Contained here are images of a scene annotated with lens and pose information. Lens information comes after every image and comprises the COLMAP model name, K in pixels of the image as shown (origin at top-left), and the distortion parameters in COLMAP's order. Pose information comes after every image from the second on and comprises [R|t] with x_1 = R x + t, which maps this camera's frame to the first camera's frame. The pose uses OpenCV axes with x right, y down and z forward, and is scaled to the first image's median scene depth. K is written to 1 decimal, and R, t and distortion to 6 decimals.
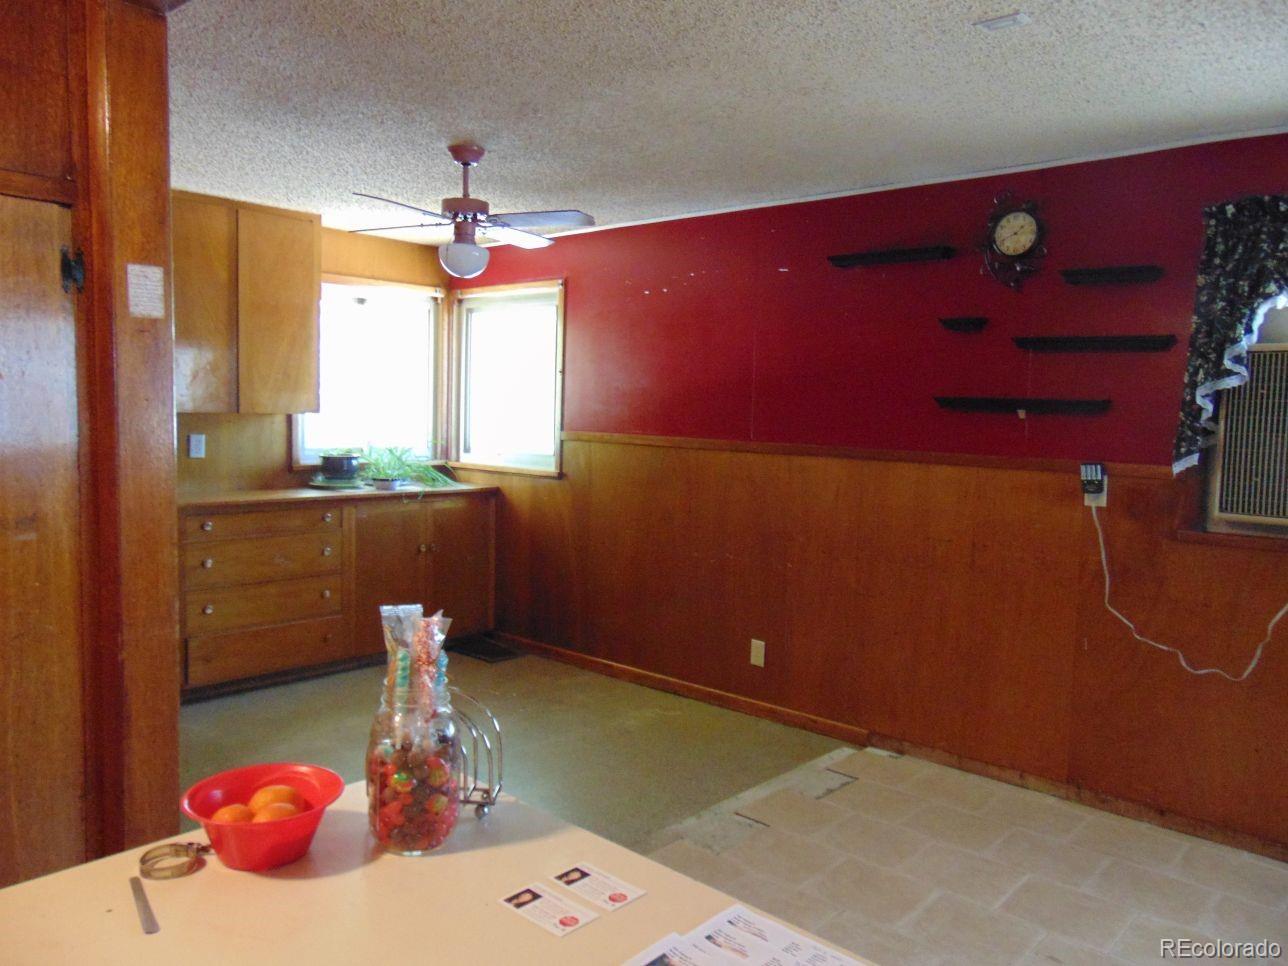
lens RADIAL K [[957.2, 0, 642.5], [0, 957.2, 480.4], [0, 0, 1]] dist [-0.003449, 0.001742]
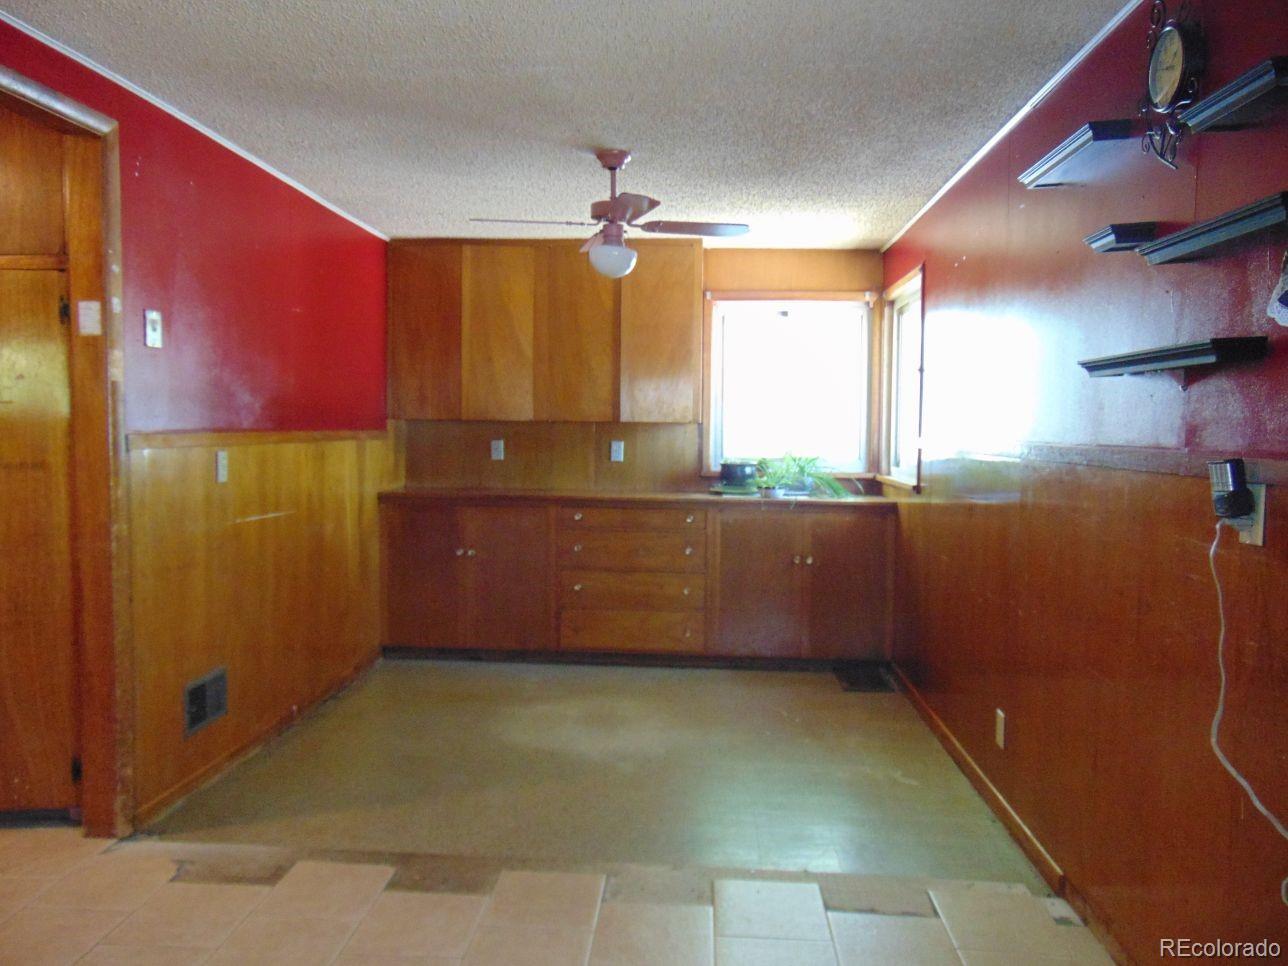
lens RADIAL K [[957.2, 0, 642.2], [0, 957.2, 483.0], [0, 0, 1]] dist [-0.003449, 0.001742]
pose [[0.623261, 0.027402, -0.781534, 0.461085], [-0.055076, 0.998442, -0.008916, 0.011049], [0.780072, 0.048601, 0.623799, 0.281338]]
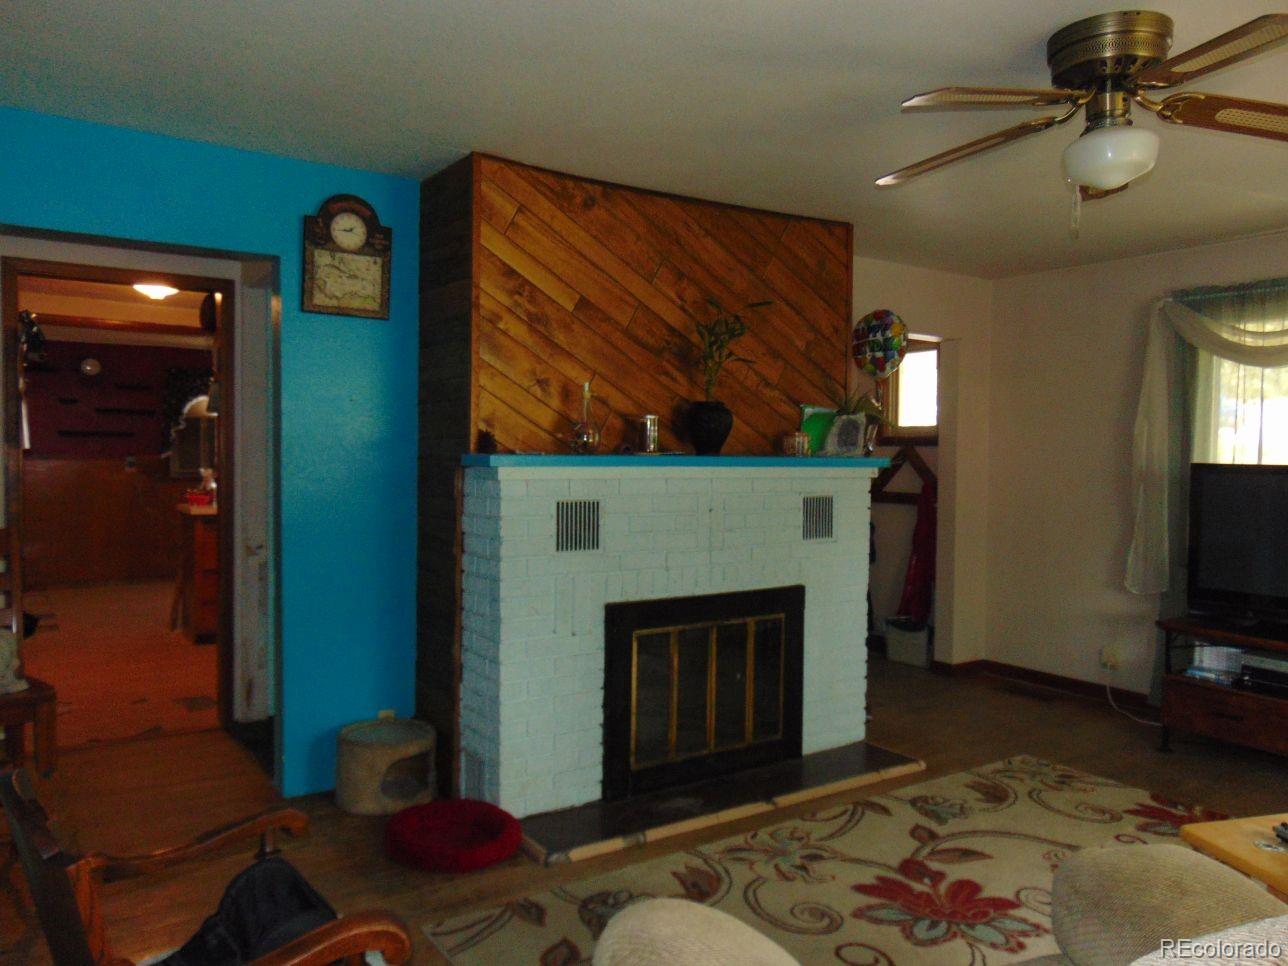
lens RADIAL K [[957.2, 0, 643.9], [0, 957.2, 482.8], [0, 0, 1]] dist [-0.003449, 0.001742]
pose [[0.228973, -0.056979, 0.971764, -1.226250], [0.073325, 0.996459, 0.041149, 0.036377], [-0.970667, 0.061832, 0.232340, -0.696618]]
